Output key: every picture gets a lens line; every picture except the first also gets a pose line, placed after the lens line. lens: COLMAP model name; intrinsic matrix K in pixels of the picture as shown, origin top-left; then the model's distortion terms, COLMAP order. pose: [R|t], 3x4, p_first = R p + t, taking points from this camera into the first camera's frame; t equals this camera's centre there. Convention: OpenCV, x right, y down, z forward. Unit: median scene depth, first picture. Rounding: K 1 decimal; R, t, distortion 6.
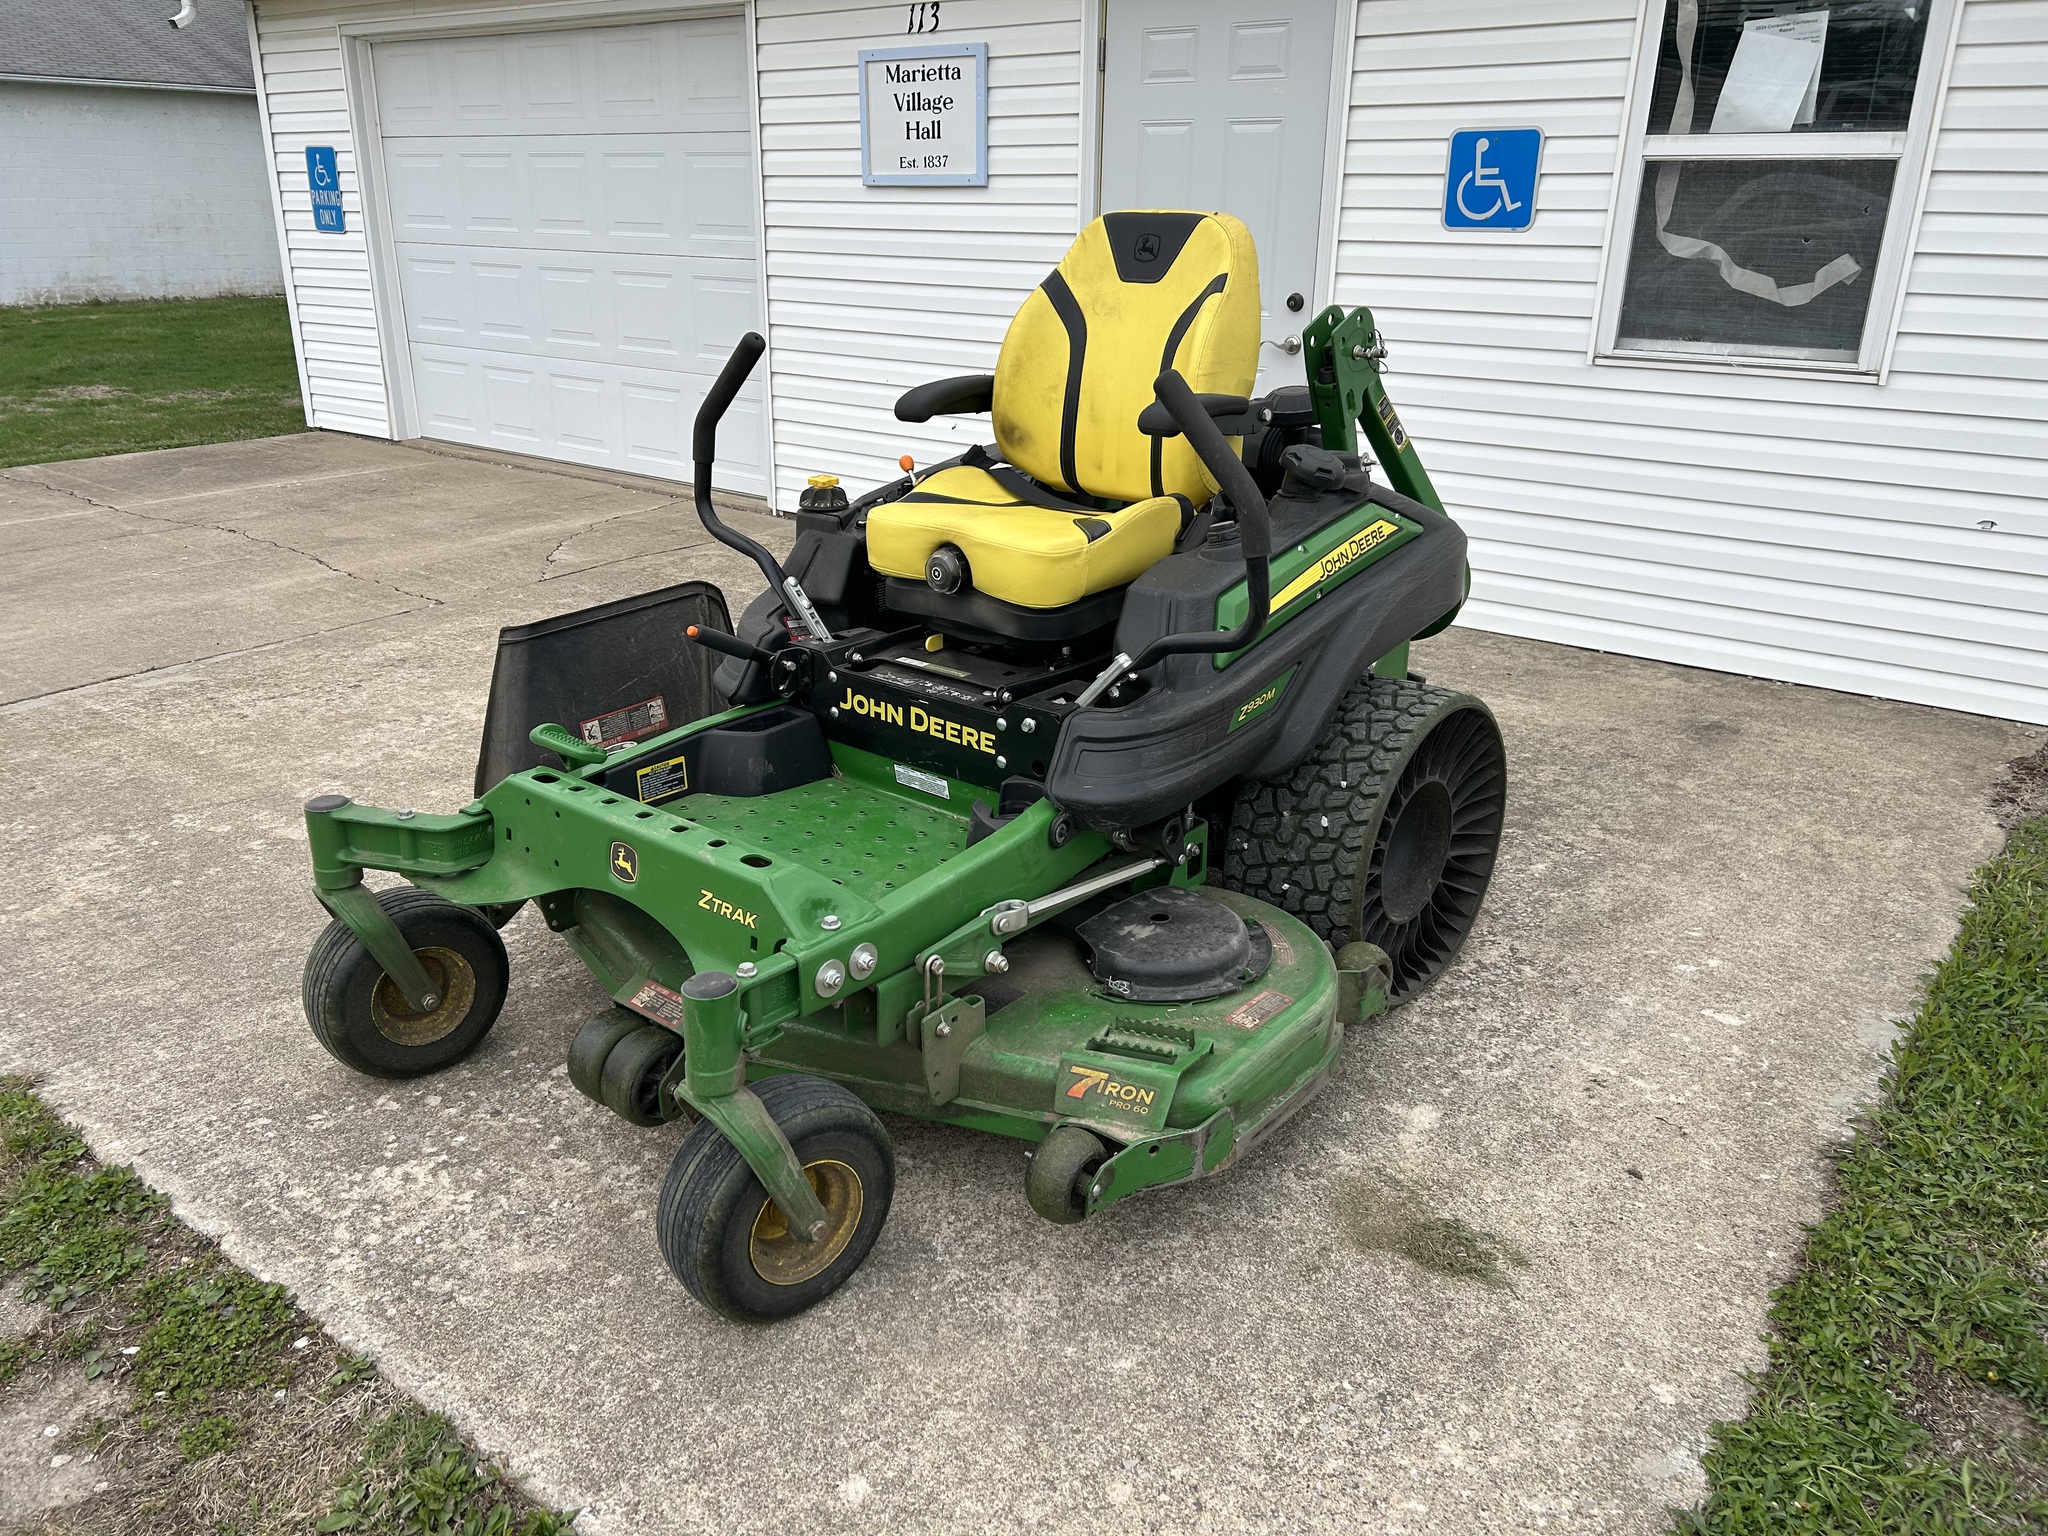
lens RADIAL K [[1547.2, 0, 1017.6], [0, 1547.2, 771.1], [0, 0, 1]] dist [0.055096, -0.059556]
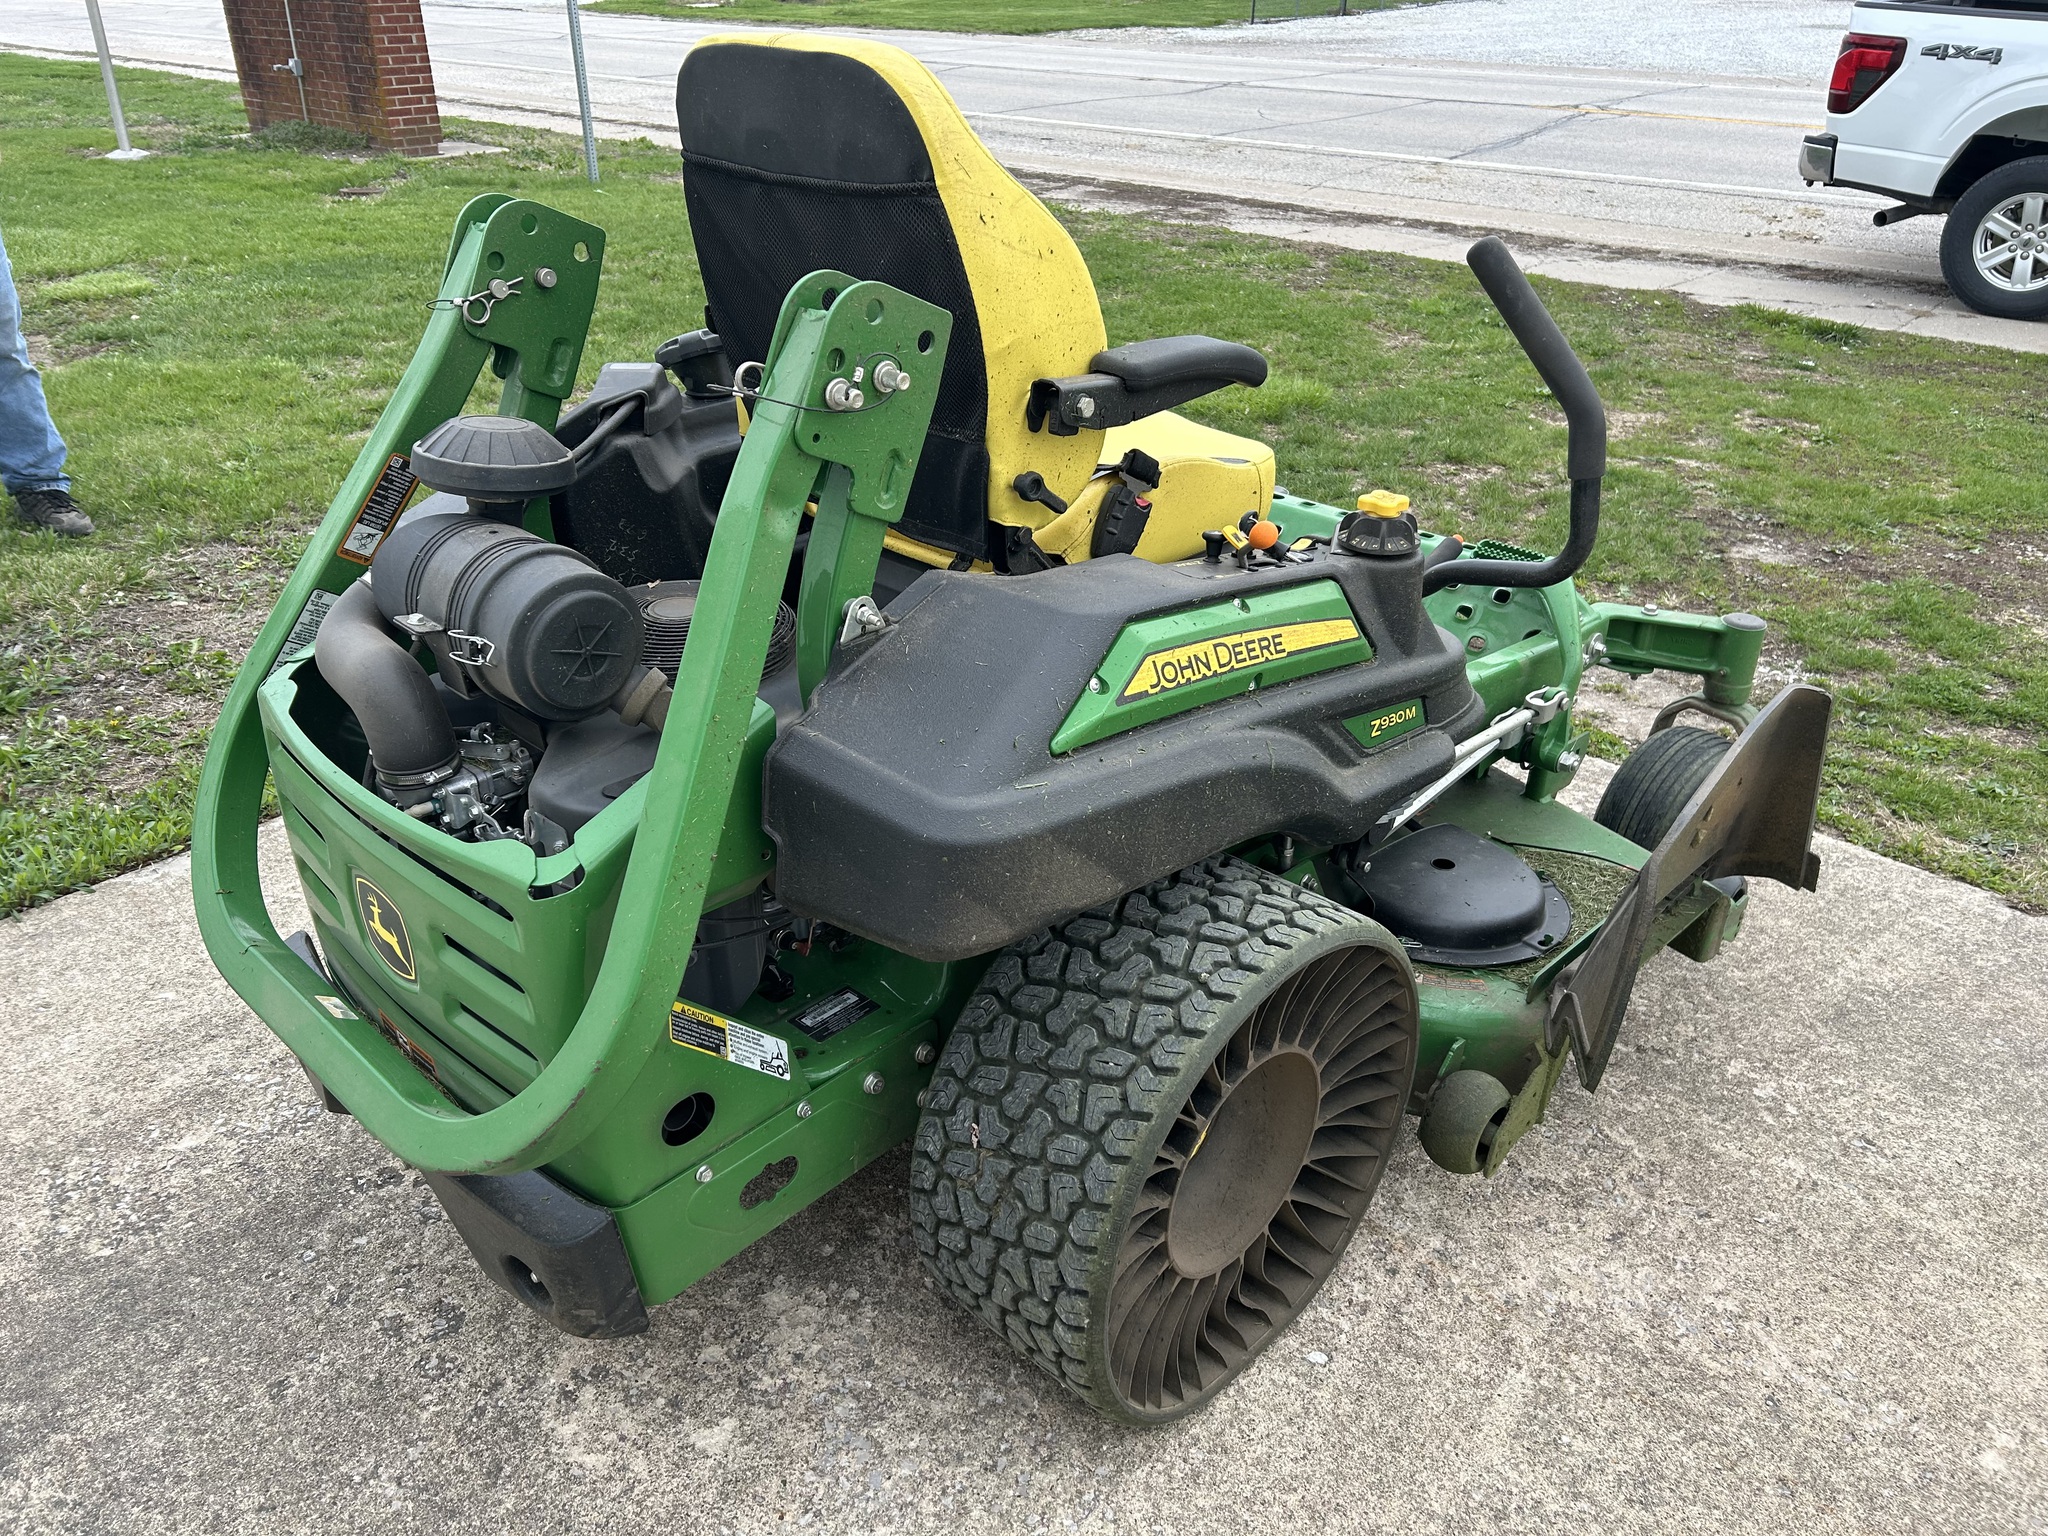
lens RADIAL K [[1547.2, 0, 1029.7], [0, 1547.2, 775.9], [0, 0, 1]] dist [0.055096, -0.059556]
pose [[-0.998126, -0.042355, 0.044166, -0.019477], [0.005433, 0.657560, 0.753382, -0.641595], [-0.060951, 0.752211, -0.656098, 1.653612]]
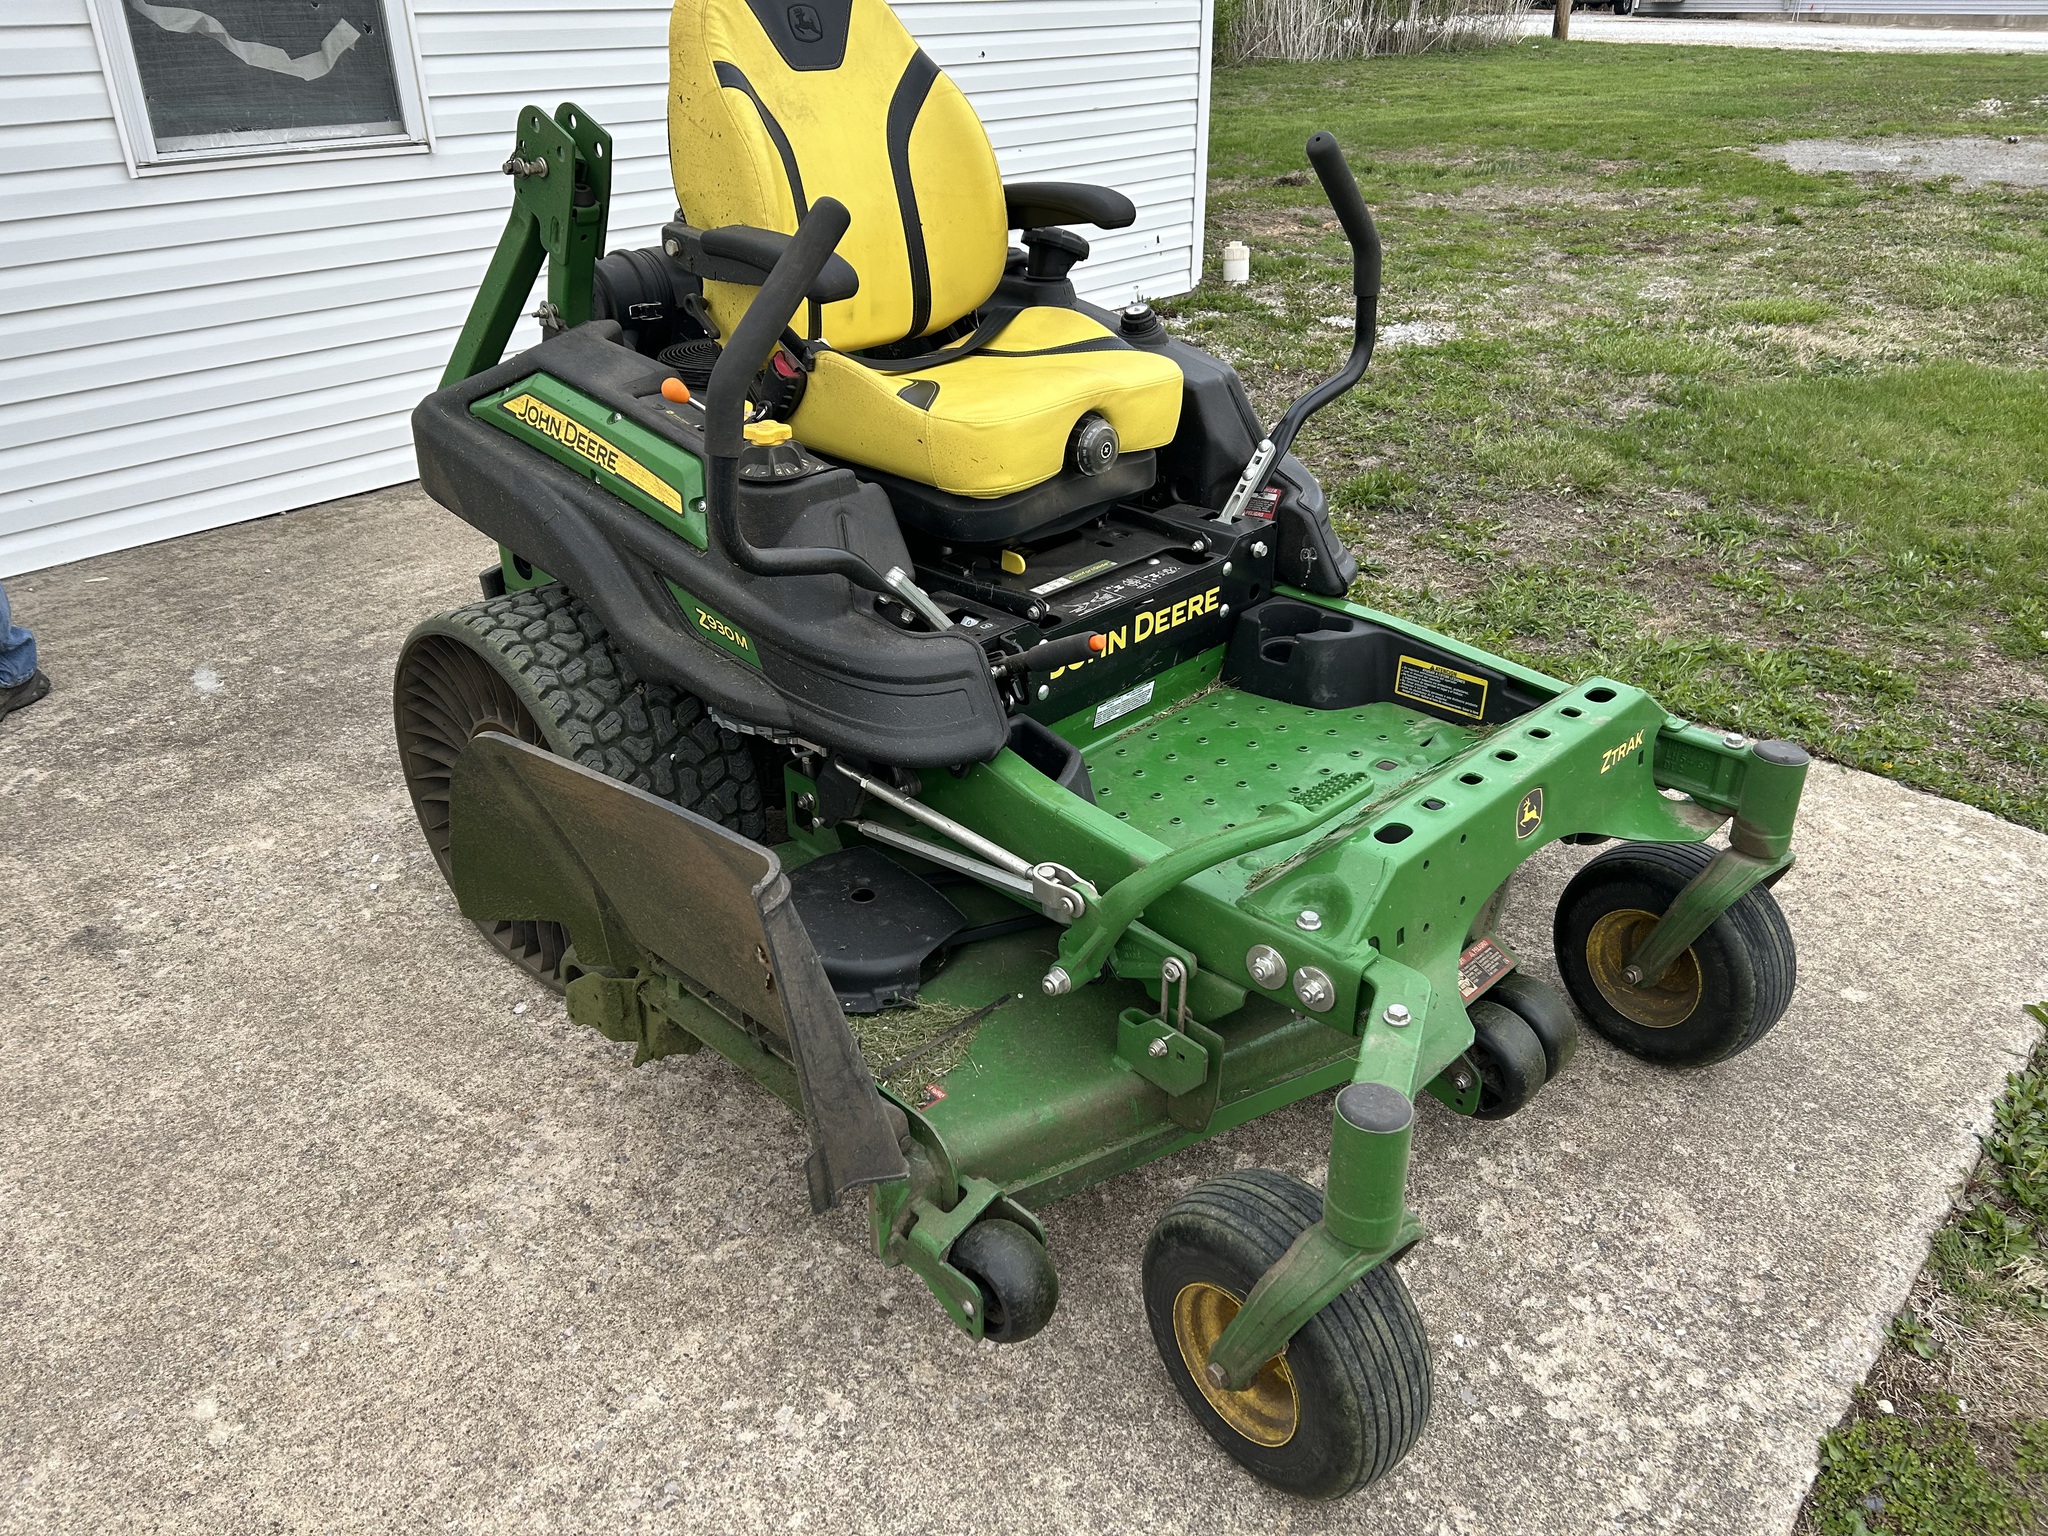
lens RADIAL K [[1547.2, 0, 1033.7], [0, 1547.2, 771.8], [0, 0, 1]] dist [0.055096, -0.059556]
pose [[0.055409, -0.467857, 0.882066, -0.823233], [0.351478, 0.836017, 0.421353, -0.333293], [-0.934555, 0.286680, 0.210764, 0.893322]]
